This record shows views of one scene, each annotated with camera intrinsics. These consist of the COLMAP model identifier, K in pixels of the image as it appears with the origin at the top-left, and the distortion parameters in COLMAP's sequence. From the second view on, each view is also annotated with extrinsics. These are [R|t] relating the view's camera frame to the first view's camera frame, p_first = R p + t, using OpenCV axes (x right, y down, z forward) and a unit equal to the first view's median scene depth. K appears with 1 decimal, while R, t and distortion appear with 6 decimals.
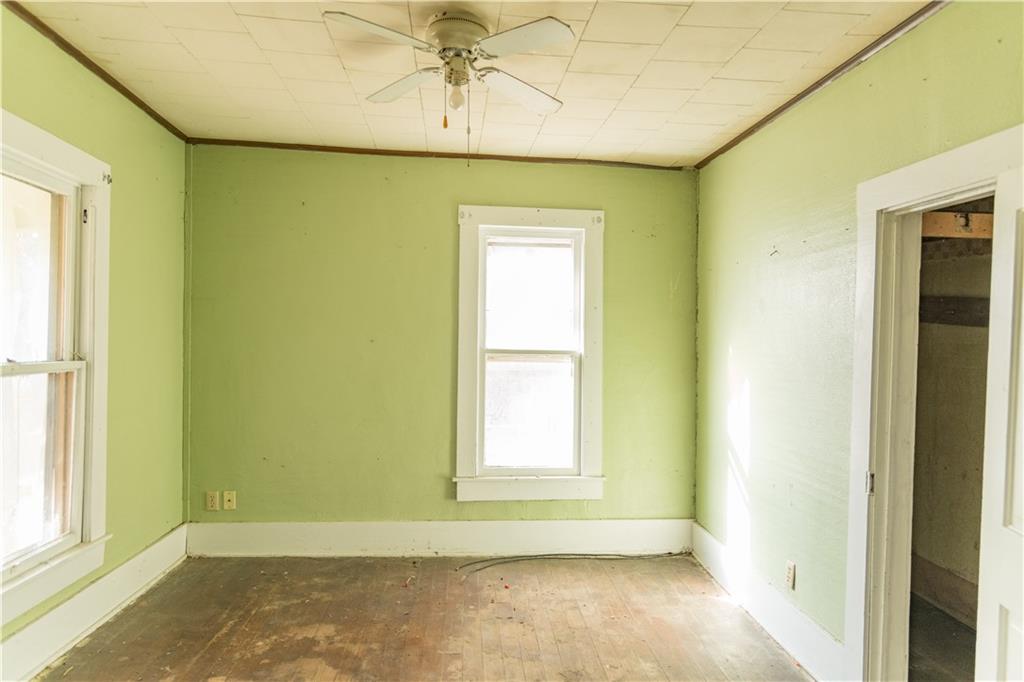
lens RADIAL K [[685.1, 0, 512.4], [0, 685.1, 347.7], [0, 0, 1]] dist [0.003449, -0.007646]
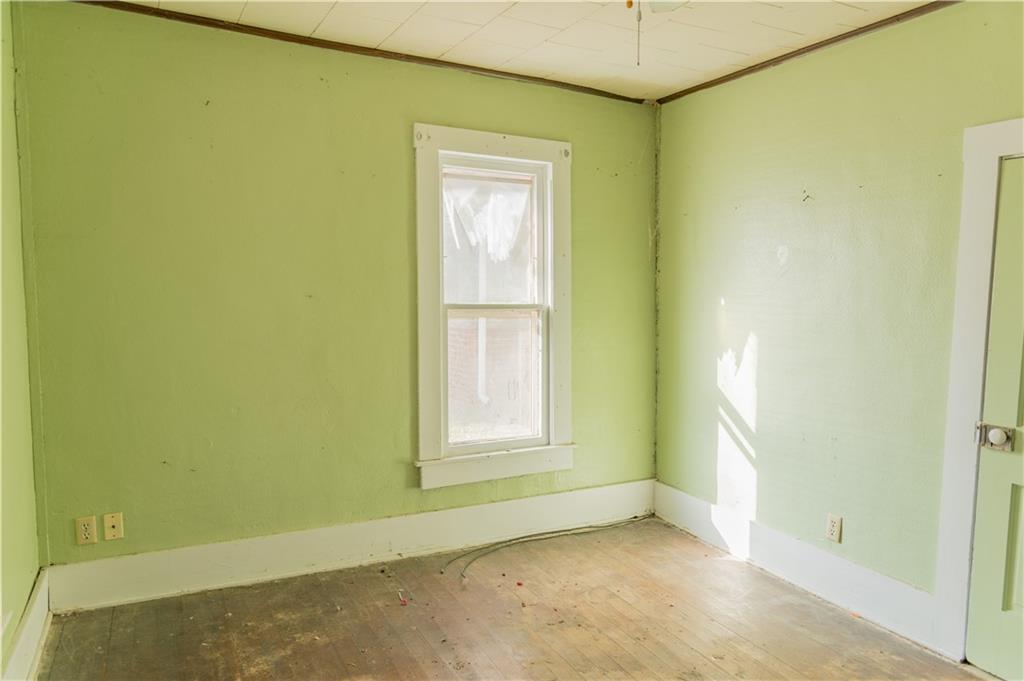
lens RADIAL K [[708.8, 0, 510.3], [0, 708.8, 348.6], [0, 0, 1]] dist [0.004634, -0.002634]
pose [[0.925733, -0.041010, 0.375947, -0.295530], [0.013674, 0.997082, 0.075097, -0.007660], [-0.377930, -0.064380, 0.923593, 0.182688]]
